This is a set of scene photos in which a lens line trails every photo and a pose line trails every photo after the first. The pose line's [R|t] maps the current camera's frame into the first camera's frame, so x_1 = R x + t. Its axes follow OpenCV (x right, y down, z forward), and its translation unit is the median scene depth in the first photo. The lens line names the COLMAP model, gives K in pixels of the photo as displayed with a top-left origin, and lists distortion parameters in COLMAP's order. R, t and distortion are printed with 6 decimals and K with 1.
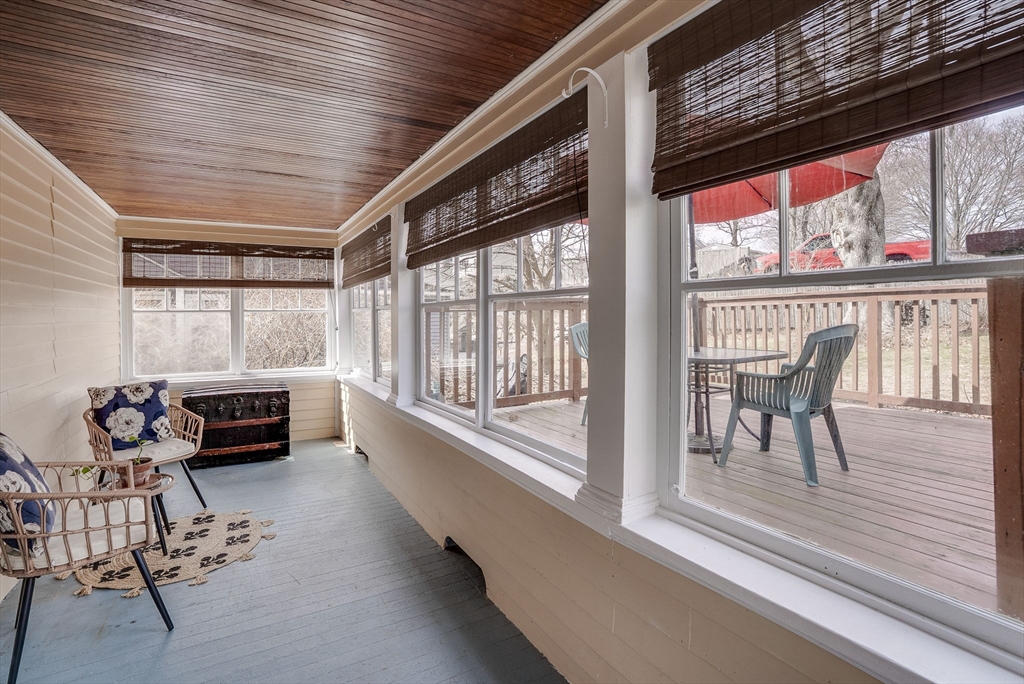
lens RADIAL K [[476.3, 0, 516.8], [0, 476.3, 307.6], [0, 0, 1]] dist [-0.057870, 0.018198]
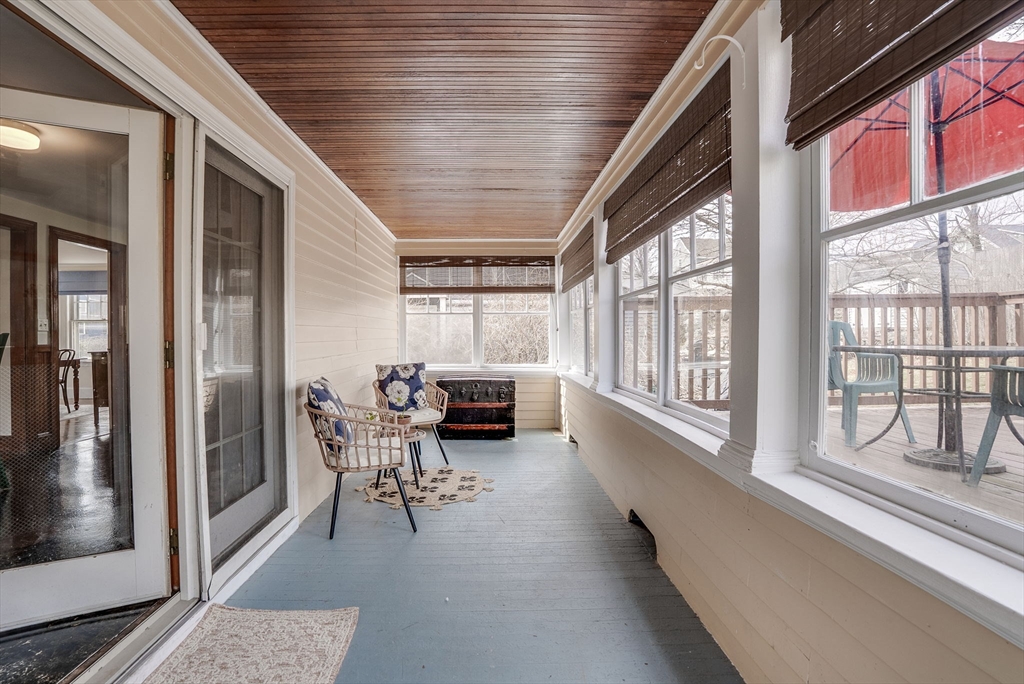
lens RADIAL K [[479.1, 0, 501.5], [0, 479.1, 328.0], [0, 0, 1]] dist [-0.065339, 0.023584]
pose [[0.872254, 0.011242, -0.488923, 0.091931], [-0.004872, 0.999886, 0.014298, 0.050045], [0.489028, -0.010089, 0.872210, -0.058205]]
